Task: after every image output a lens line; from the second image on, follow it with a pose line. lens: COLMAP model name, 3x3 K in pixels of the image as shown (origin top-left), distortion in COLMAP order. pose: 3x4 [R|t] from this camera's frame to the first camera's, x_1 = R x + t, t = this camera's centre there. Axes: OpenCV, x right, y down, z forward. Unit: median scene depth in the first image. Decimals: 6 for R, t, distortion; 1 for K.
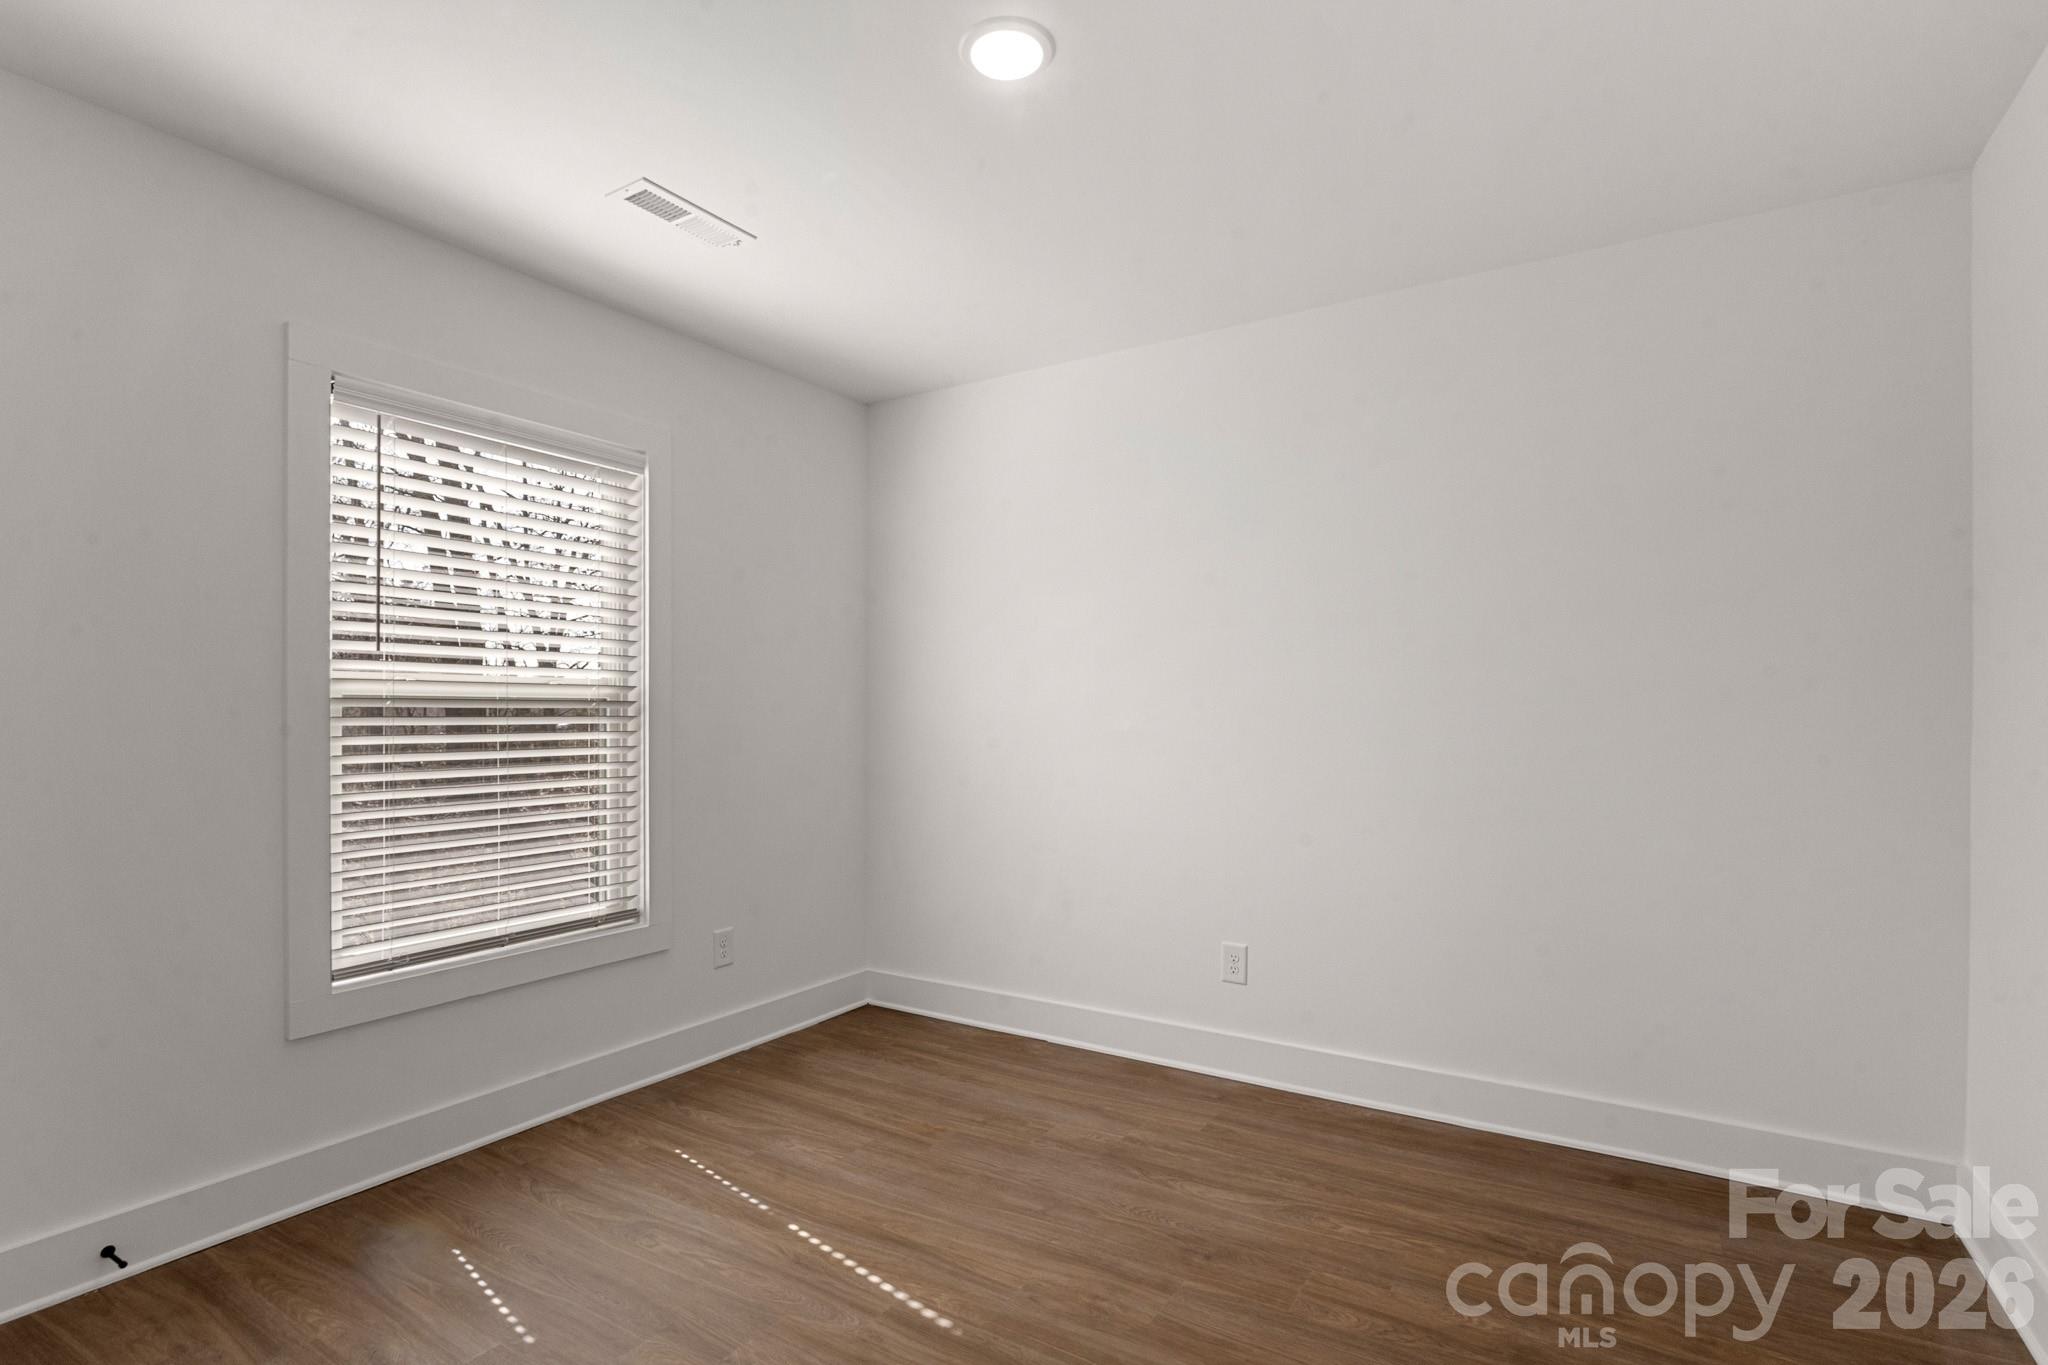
lens RADIAL K [[1006.2, 0, 1020.0], [0, 1006.2, 703.4], [0, 0, 1]] dist [0.002140, 0.000322]
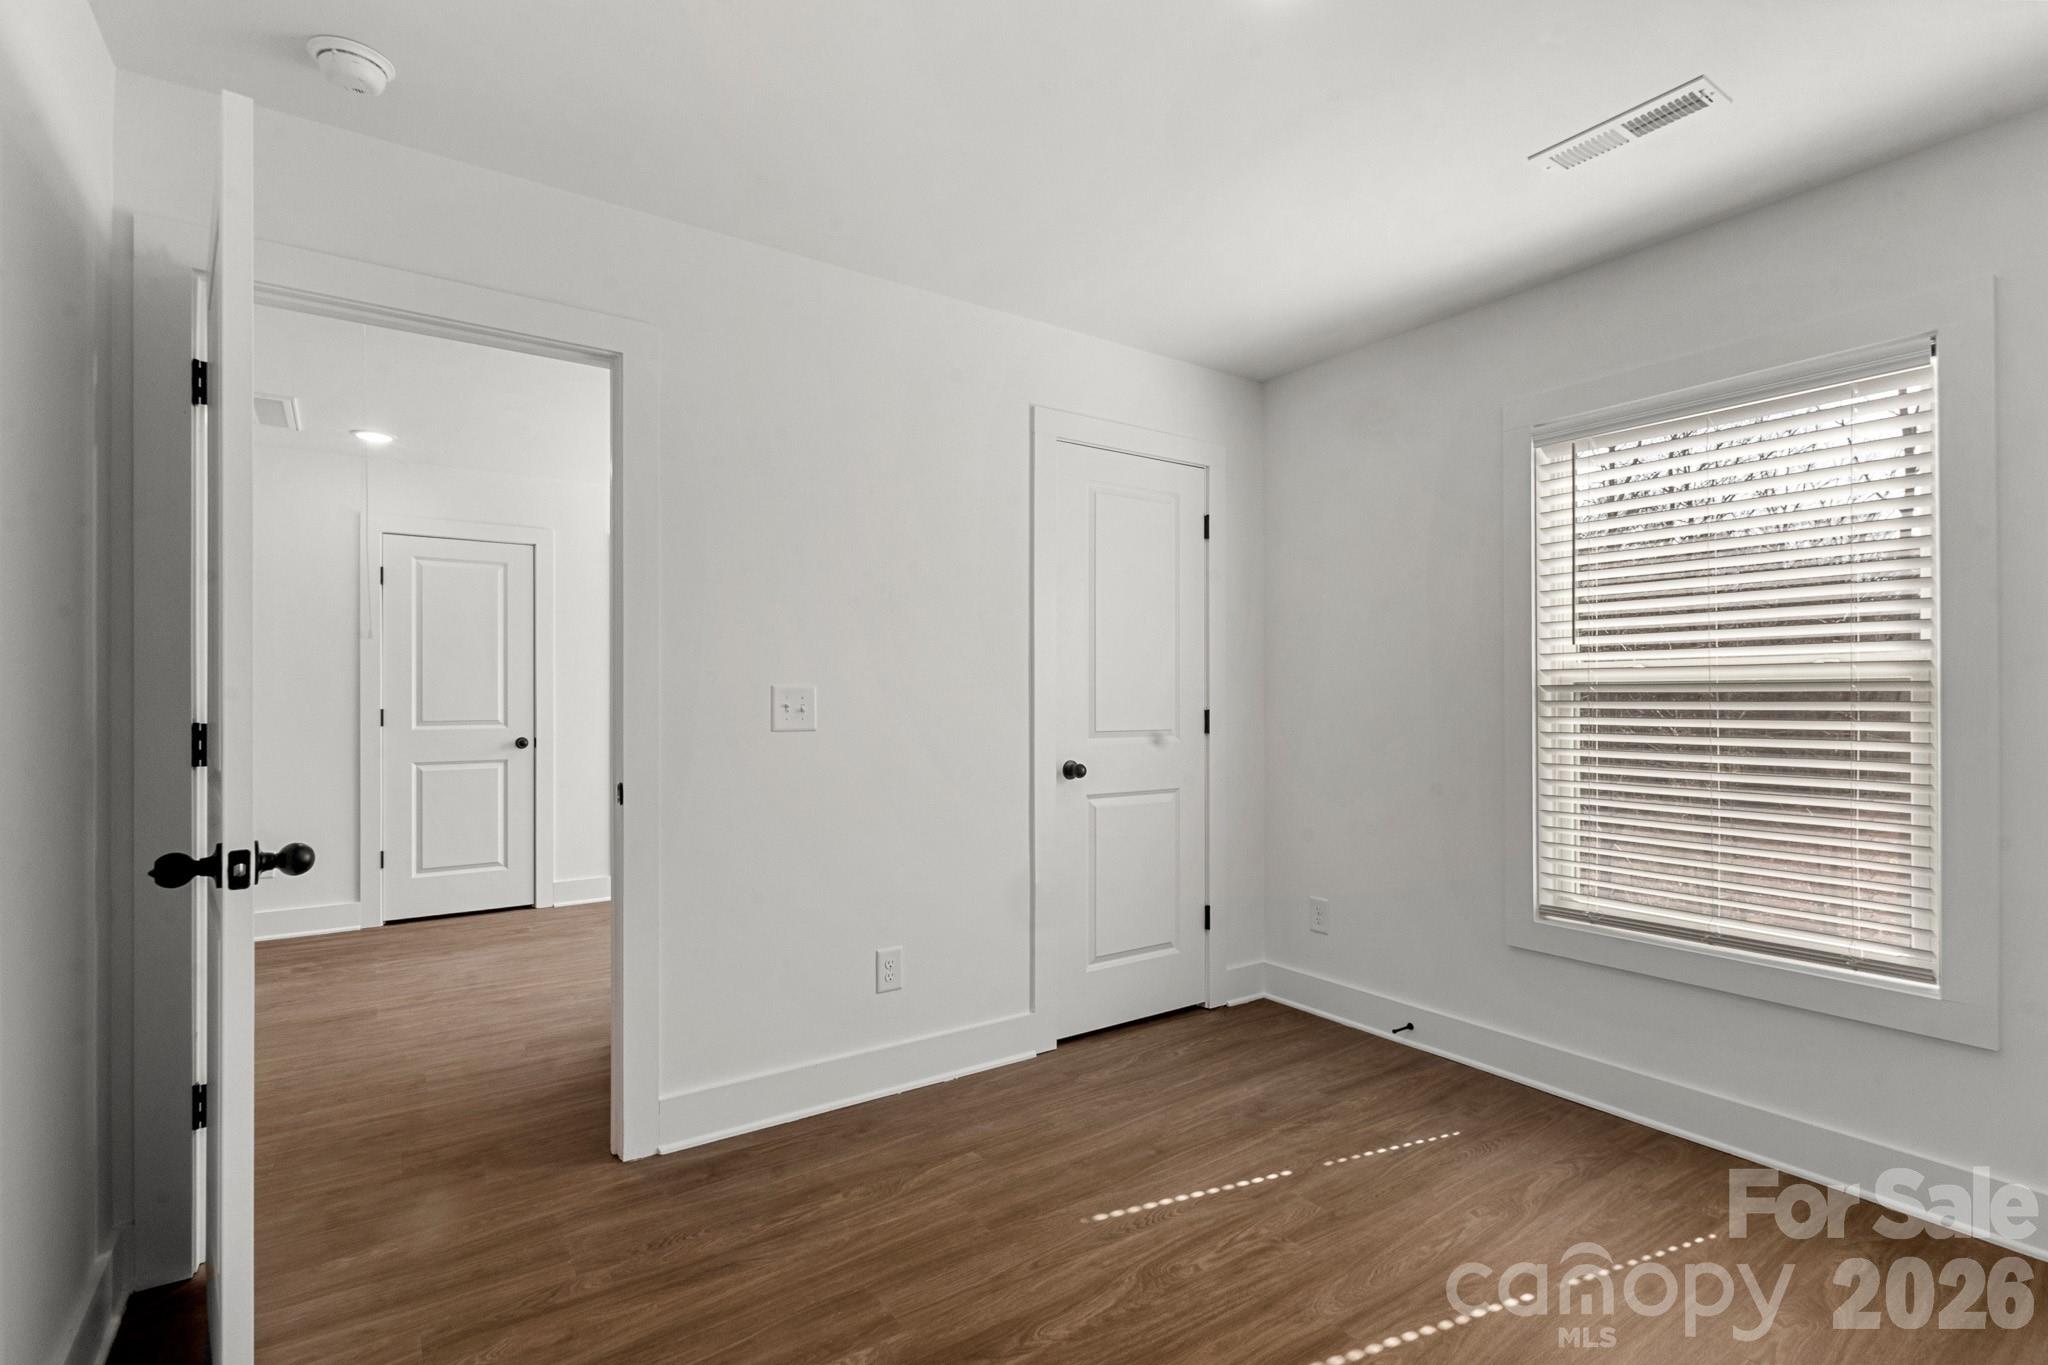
lens RADIAL K [[967.5, 0, 1019.6], [0, 967.5, 682.5], [0, 0, 1]] dist [-0.003171, -0.000046]
pose [[-0.397301, -0.014579, -0.917573, 0.630115], [0.008042, 0.999780, -0.019368, 0.008570], [0.917653, -0.015074, -0.397096, 0.833129]]
